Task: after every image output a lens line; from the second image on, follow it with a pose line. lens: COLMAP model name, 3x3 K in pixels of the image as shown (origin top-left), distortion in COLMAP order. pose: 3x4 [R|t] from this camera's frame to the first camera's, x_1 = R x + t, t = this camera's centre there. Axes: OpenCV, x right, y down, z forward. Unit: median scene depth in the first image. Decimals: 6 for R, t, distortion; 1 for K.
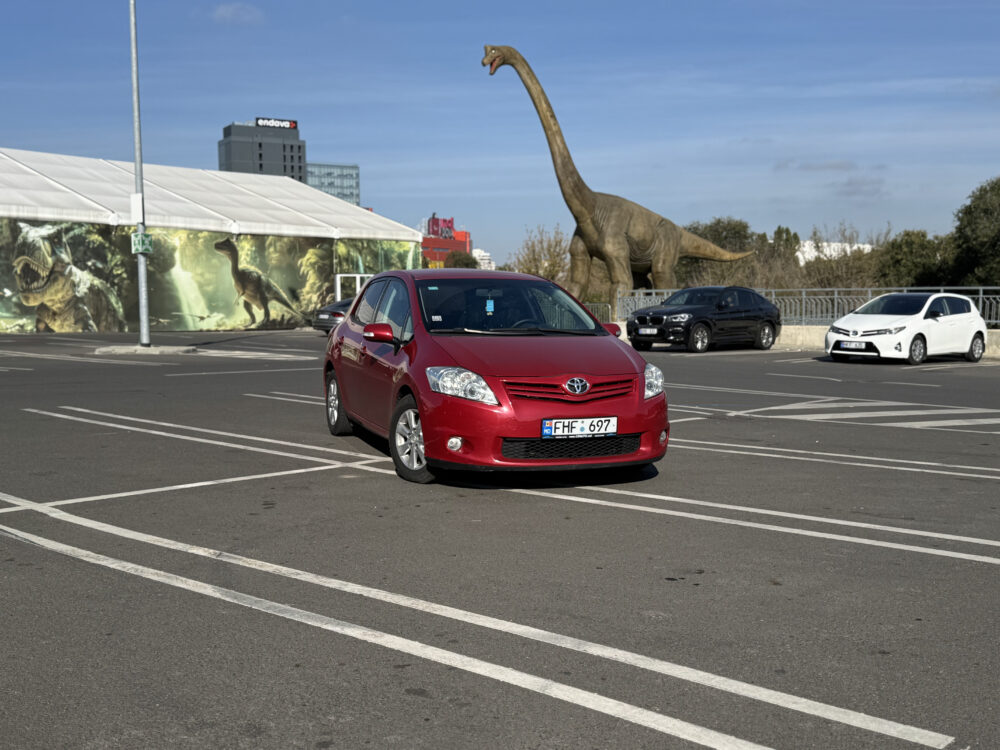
lens RADIAL K [[1080.6, 0, 500.0], [0, 1080.6, 375.0], [0, 0, 1]] dist [0.205487, -0.473115]
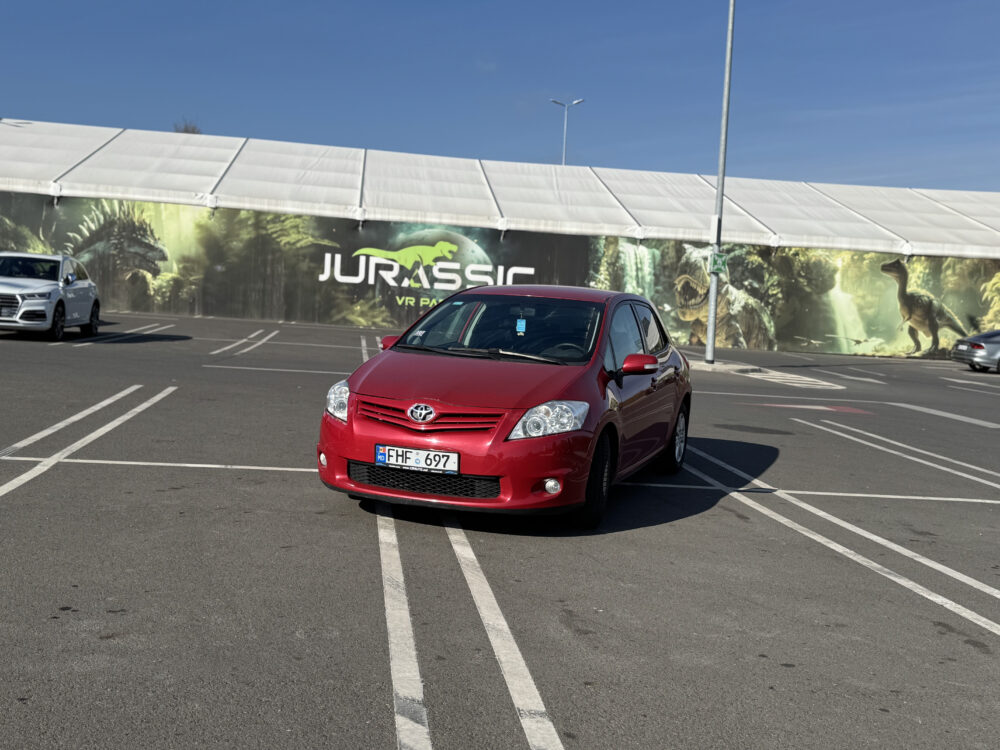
lens RADIAL K [[1080.6, 0, 500.0], [0, 1080.6, 375.0], [0, 0, 1]] dist [0.205487, -0.473115]
pose [[0.755784, 0.085358, -0.649234, 0.128077], [-0.098682, 0.994991, 0.015940, -0.007712], [0.647343, 0.052021, 0.760422, 0.064392]]
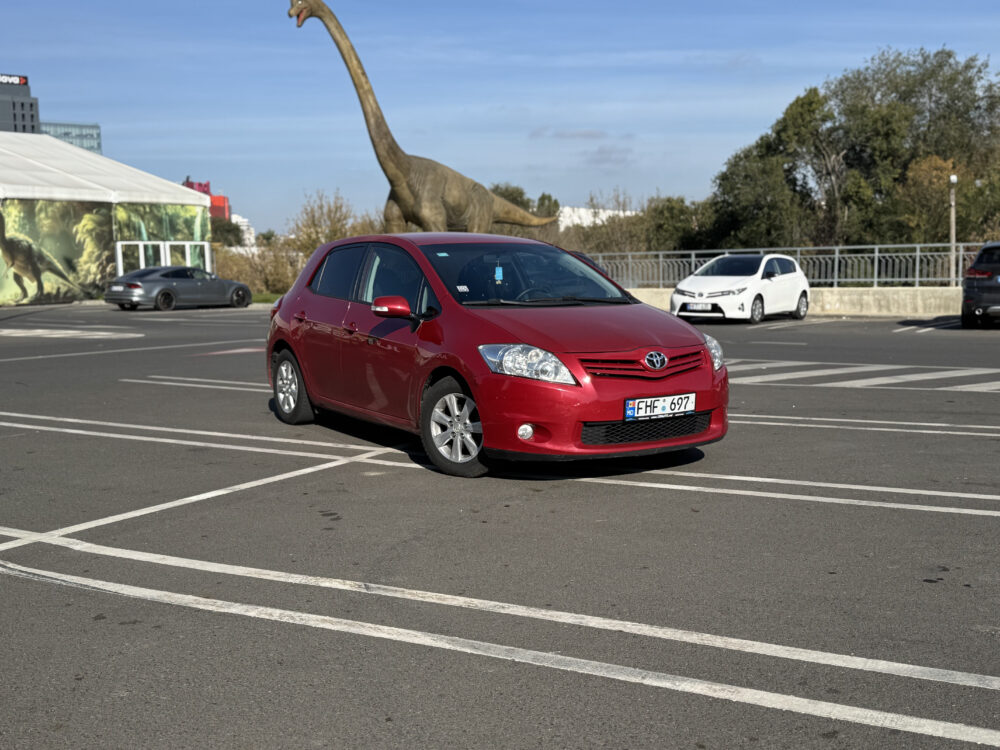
lens RADIAL K [[1080.6, 0, 500.0], [0, 1080.6, 375.0], [0, 0, 1]] dist [0.205487, -0.473115]
pose [[0.976167, -0.038705, 0.213541, -0.044913], [0.032175, 0.998905, 0.033974, -0.002286], [-0.214622, -0.026294, 0.976343, 0.027218]]
